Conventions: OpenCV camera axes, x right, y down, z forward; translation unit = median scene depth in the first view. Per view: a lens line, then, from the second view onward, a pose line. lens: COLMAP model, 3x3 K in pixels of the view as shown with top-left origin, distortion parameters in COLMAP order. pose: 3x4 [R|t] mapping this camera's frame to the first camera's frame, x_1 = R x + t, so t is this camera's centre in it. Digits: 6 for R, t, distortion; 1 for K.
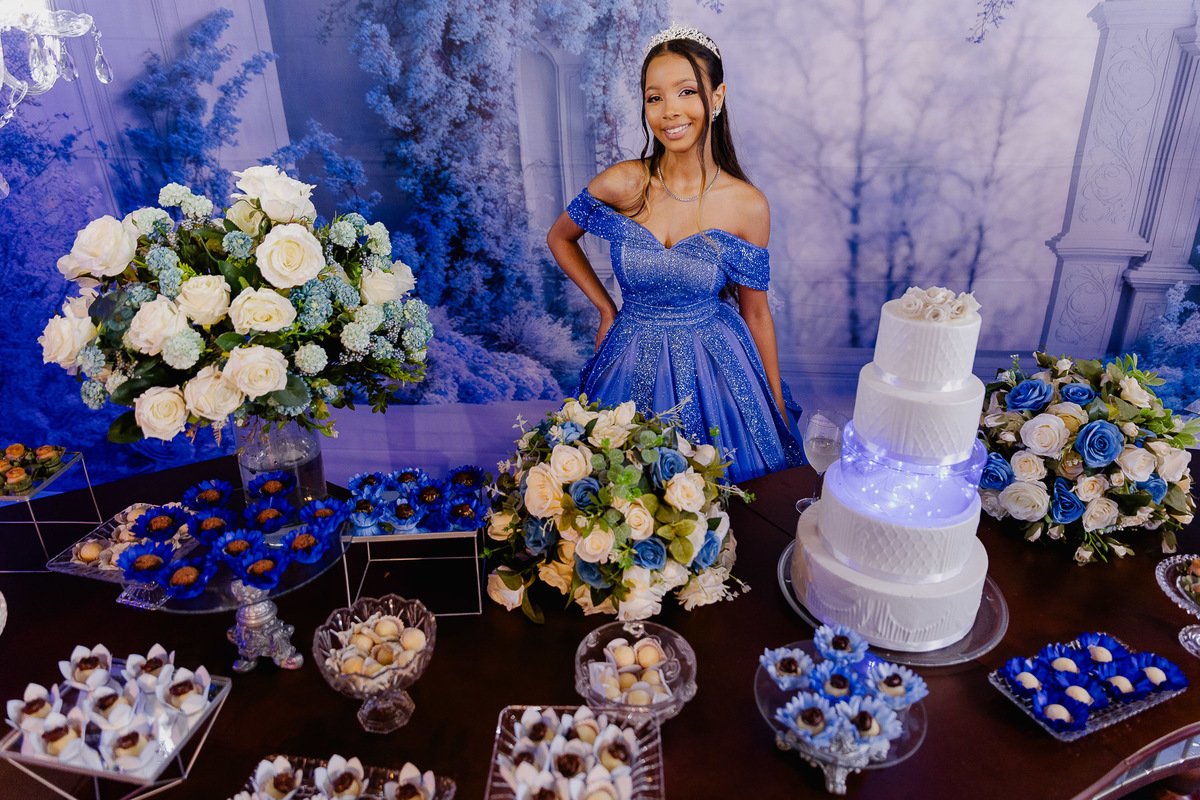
lens RADIAL K [[793.7, 0, 595.0], [0, 793.7, 393.9], [0, 0, 1]] dist [0.004691, -0.004876]
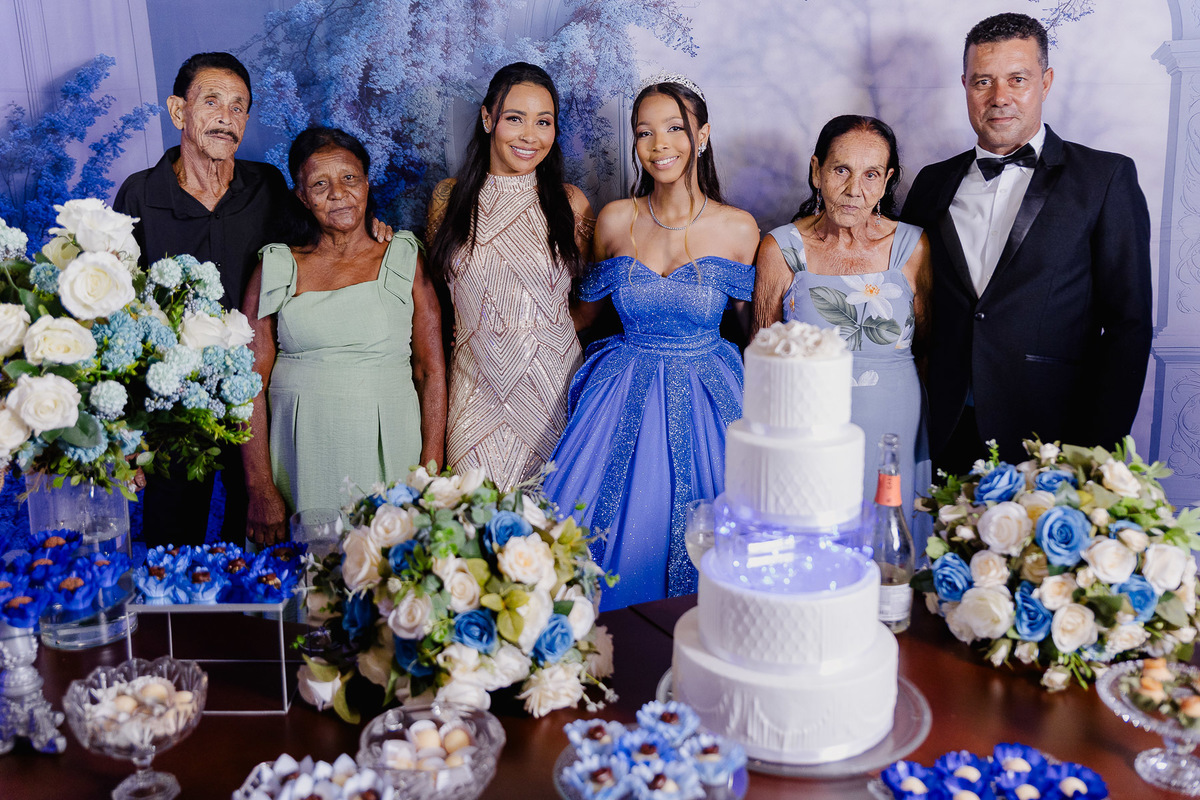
lens RADIAL K [[1204.8, 0, 591.5], [0, 1204.8, 396.7], [0, 0, 1]] dist [-0.007086, 0.000000]
pose [[0.997973, 0.012910, -0.062311, 0.128632], [-0.024380, 0.982059, -0.186991, 0.092516], [0.058779, 0.188132, 0.980383, -0.143938]]
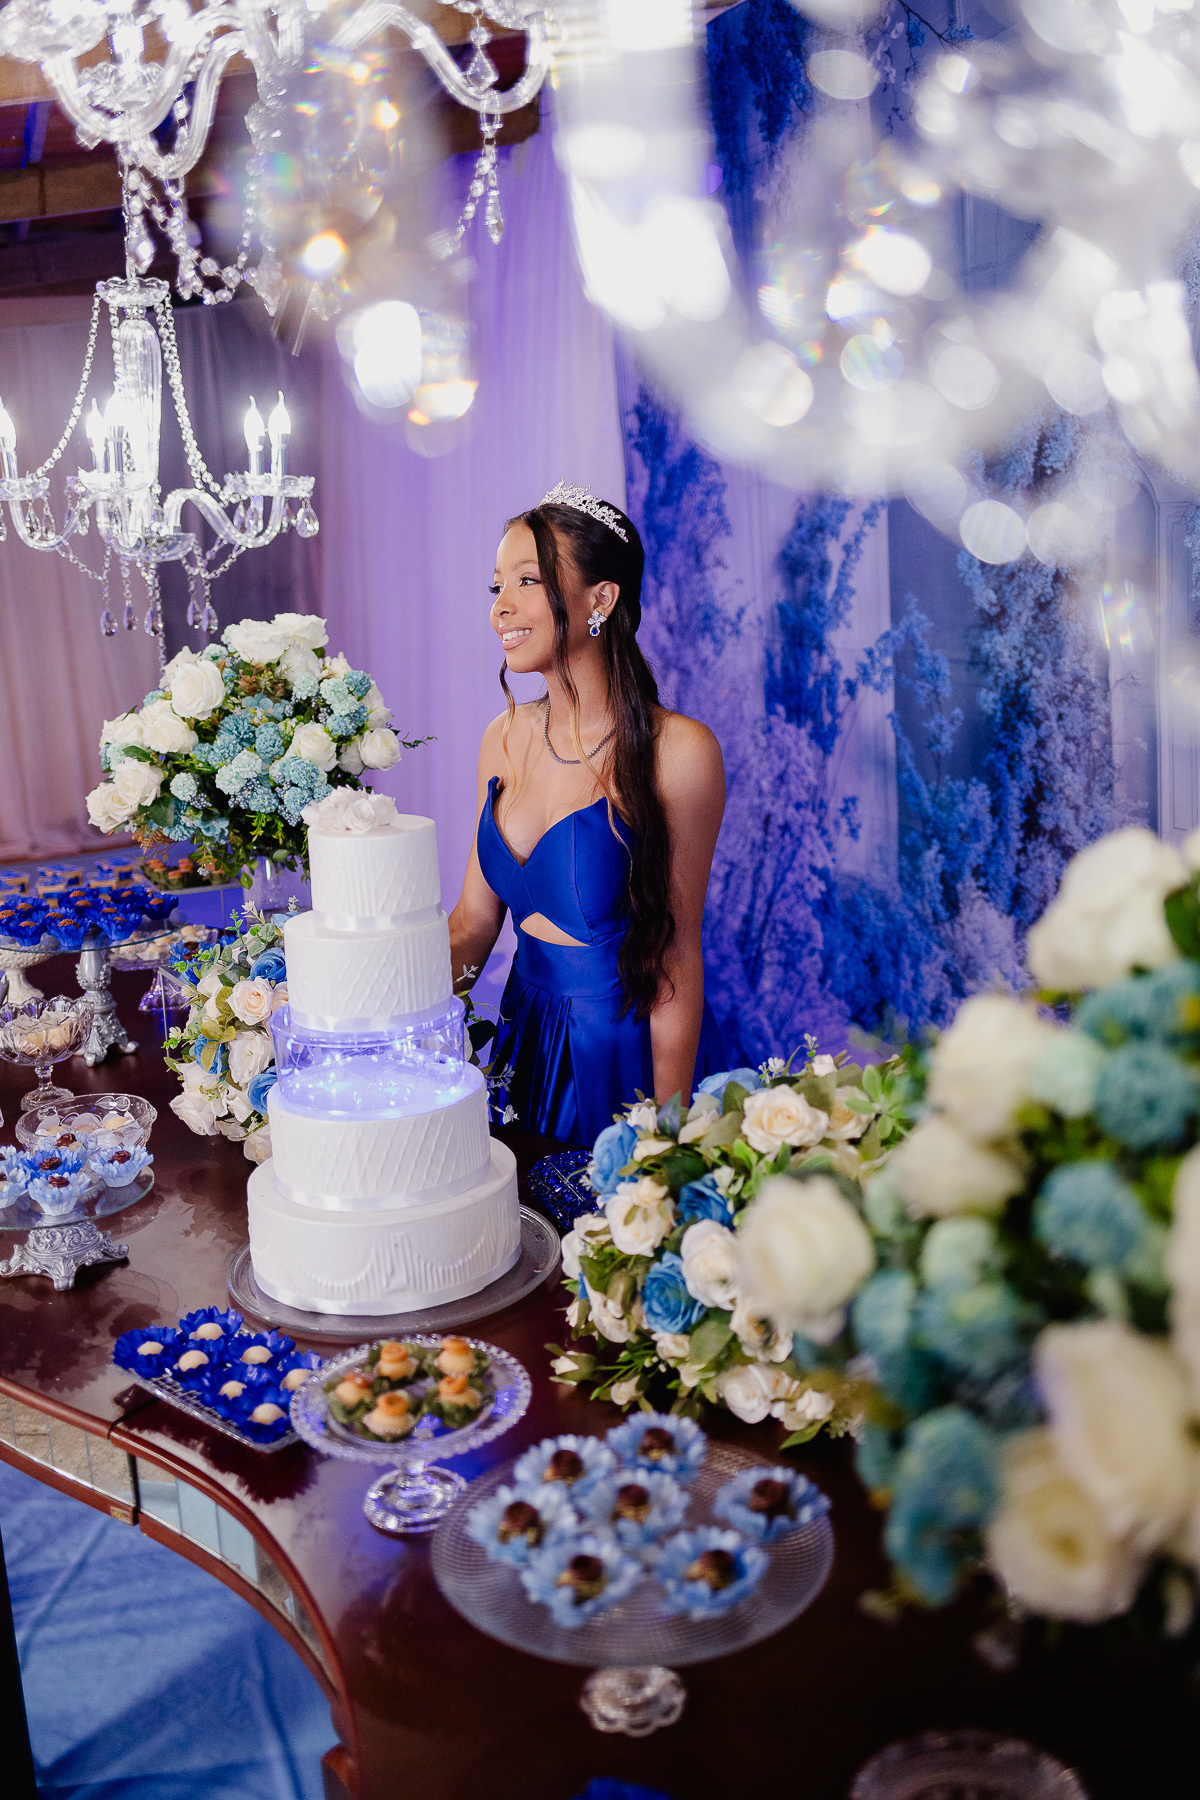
lens RADIAL K [[1749.5, 0, 593.5], [0, 1749.5, 903.5], [0, 0, 1]] dist [0.059803, 0.000000]
pose [[0.416857, 0.180266, -0.890918, 0.910584], [-0.335276, 0.941519, 0.033630, -0.071760], [0.844879, 0.284685, 0.452918, 0.215191]]
